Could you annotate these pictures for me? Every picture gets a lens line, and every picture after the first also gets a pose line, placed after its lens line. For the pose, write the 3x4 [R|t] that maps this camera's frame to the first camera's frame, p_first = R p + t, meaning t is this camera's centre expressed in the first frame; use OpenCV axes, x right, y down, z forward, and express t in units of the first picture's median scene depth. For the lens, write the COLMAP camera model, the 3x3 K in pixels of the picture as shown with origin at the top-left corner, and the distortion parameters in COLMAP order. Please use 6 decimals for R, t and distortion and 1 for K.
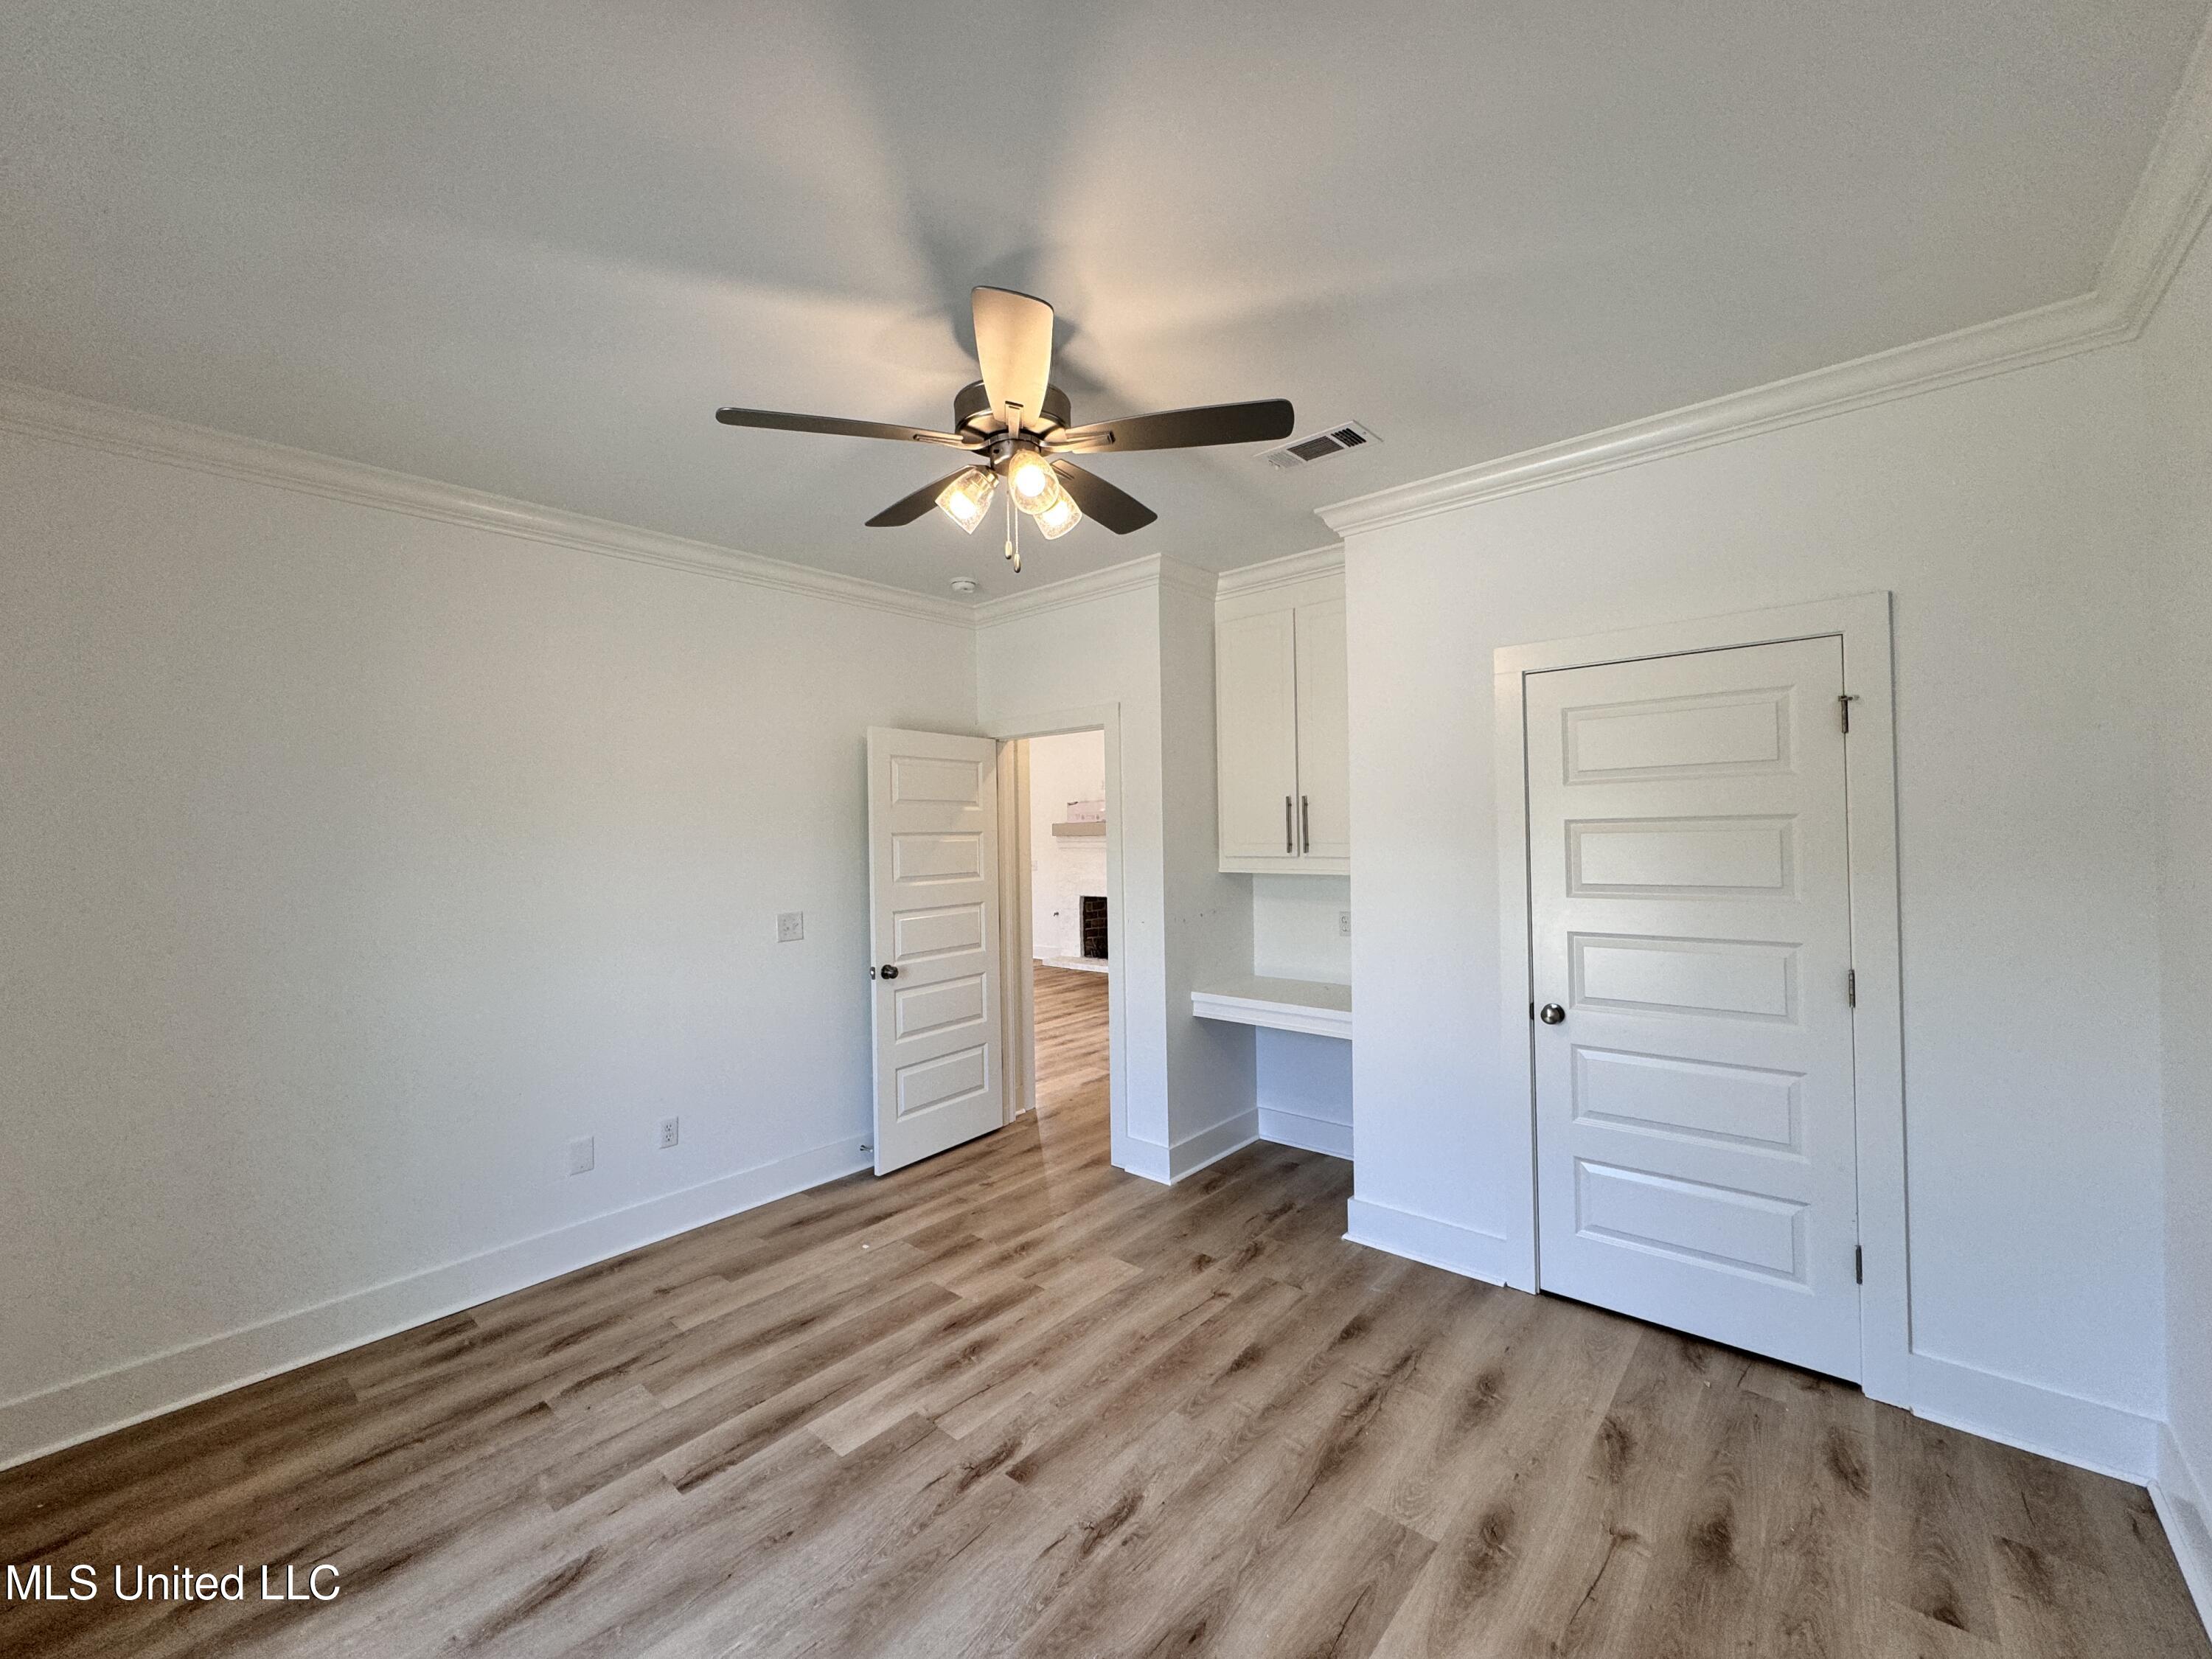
lens RADIAL K [[884.8, 0, 1107.8], [0, 884.8, 827.1], [0, 0, 1]] dist [-0.001276, 0.000447]
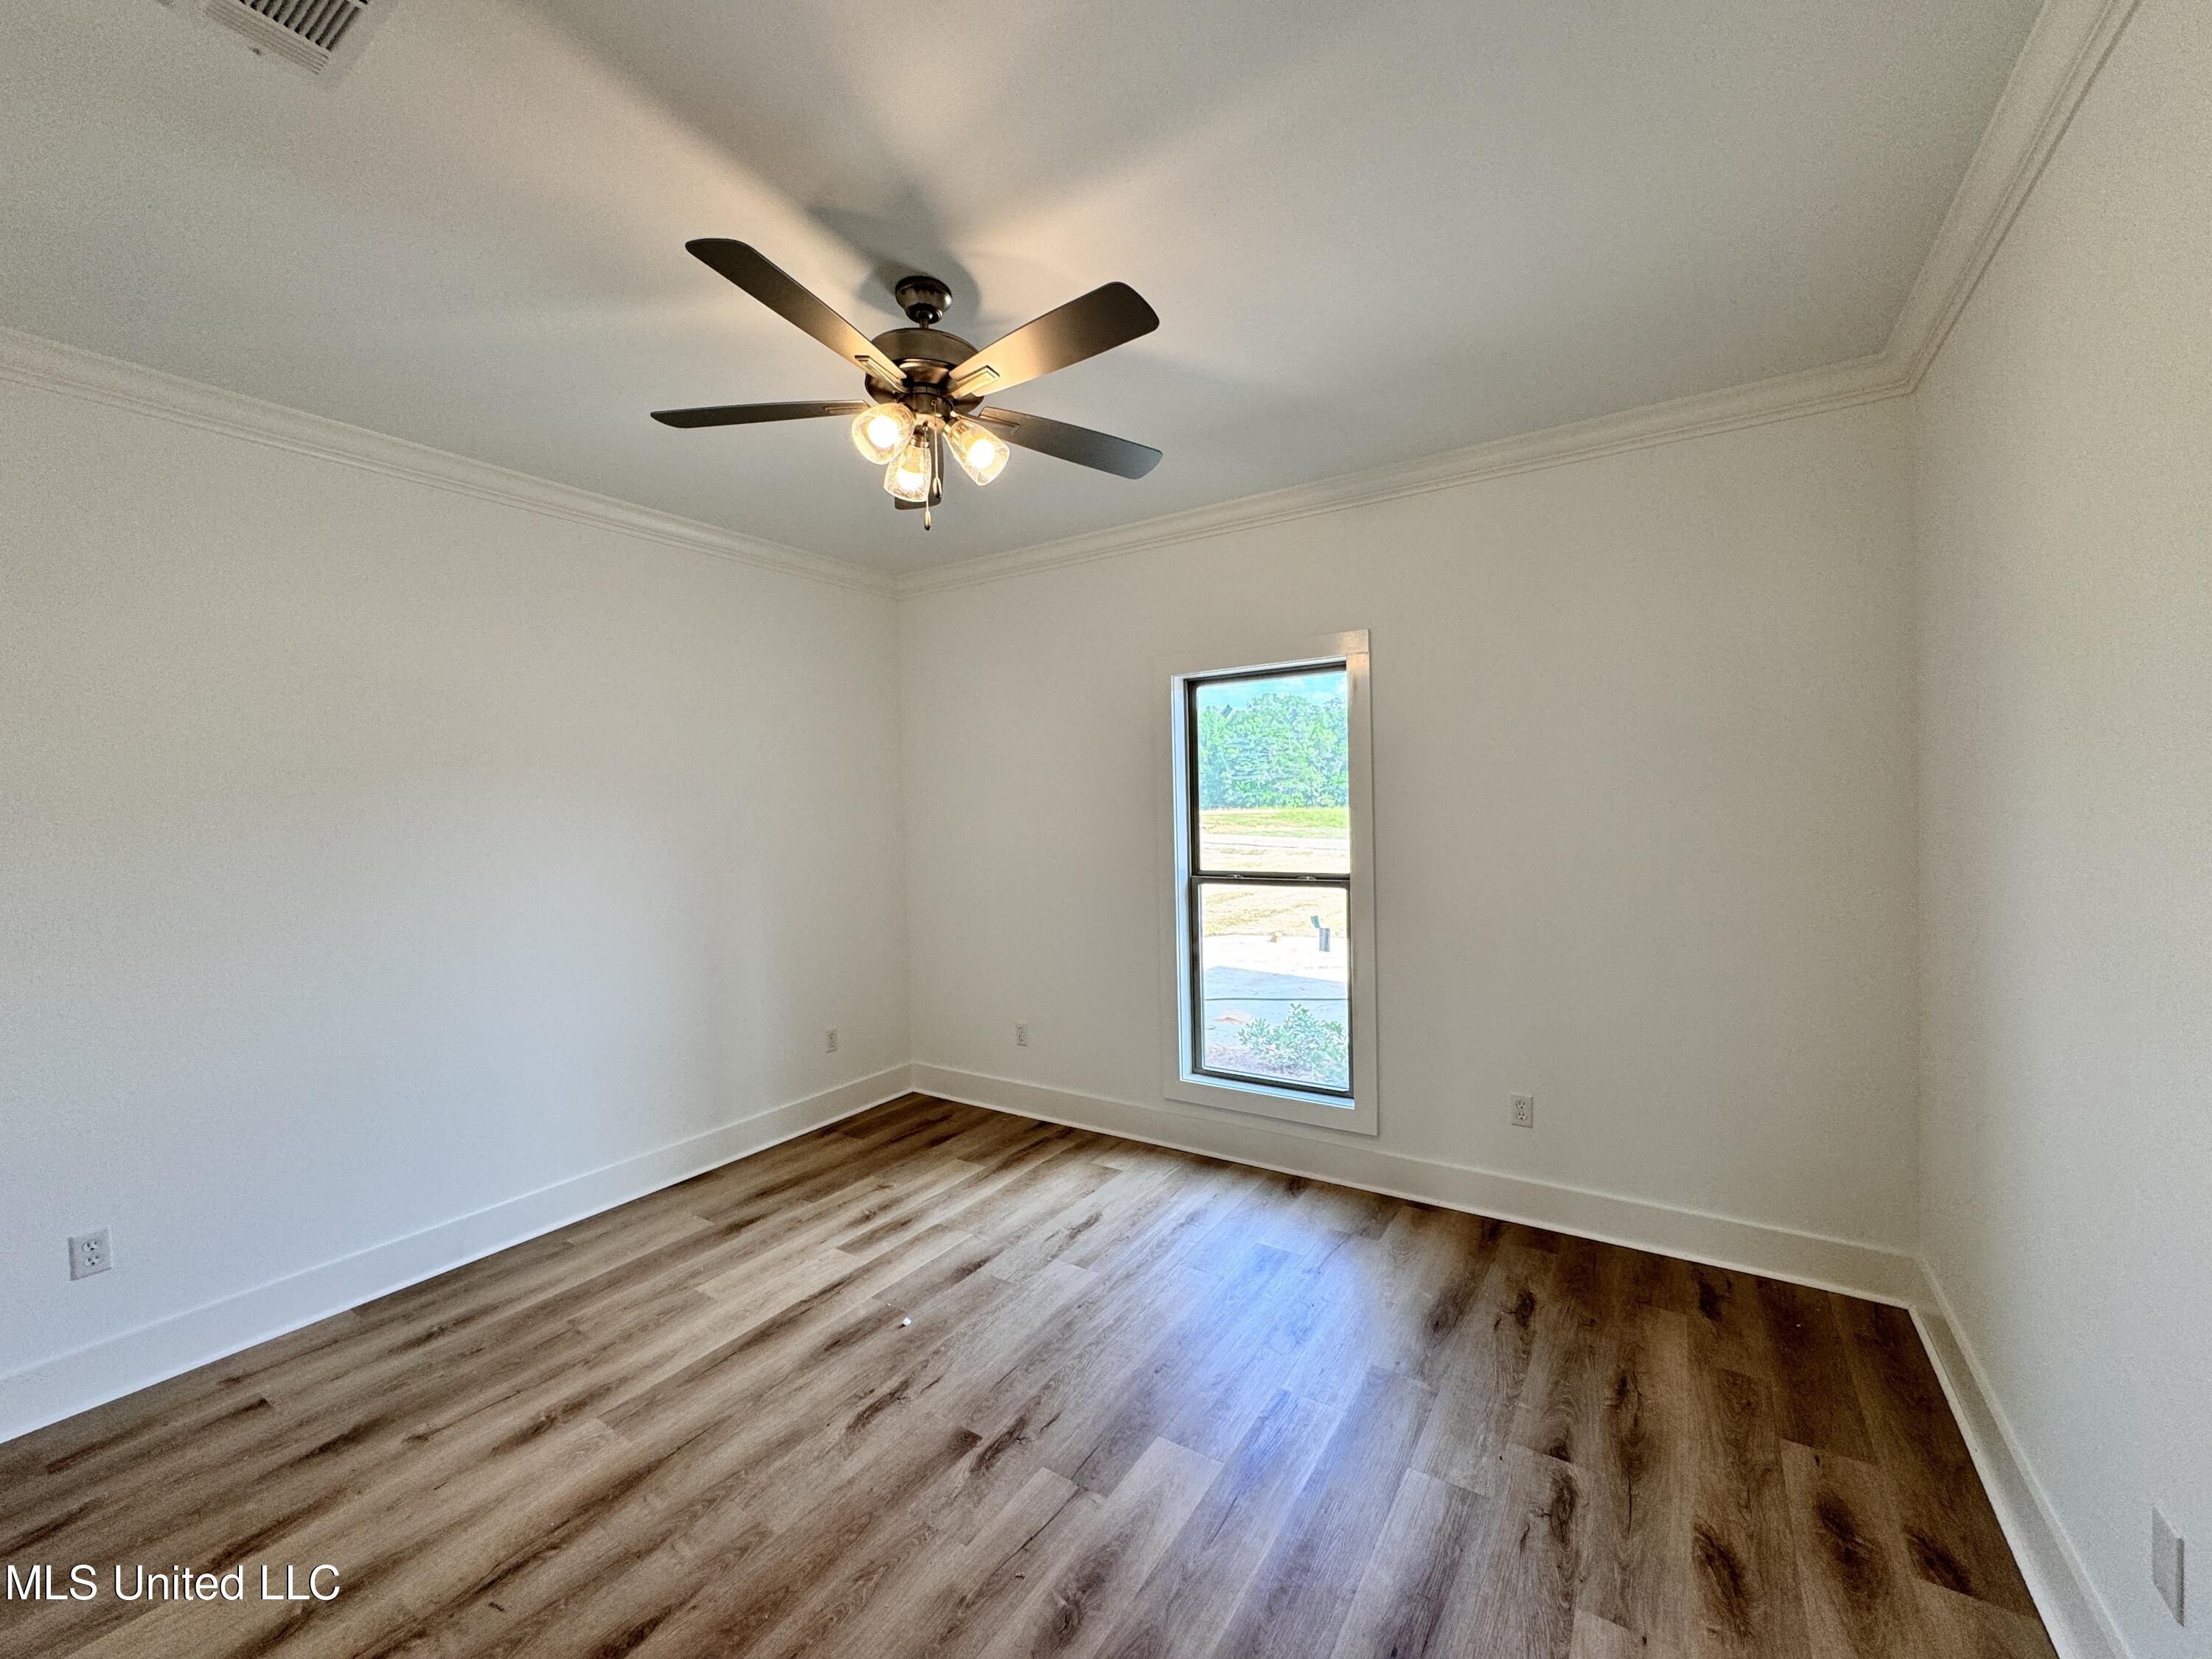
lens RADIAL K [[884.8, 0, 1107.8], [0, 884.8, 827.1], [0, 0, 1]] dist [-0.001276, 0.000447]
pose [[-0.989302, 0.044769, -0.138845, -0.142945], [0.043459, 0.998978, 0.012453, 0.038920], [0.139261, 0.006286, -0.990236, 1.933671]]
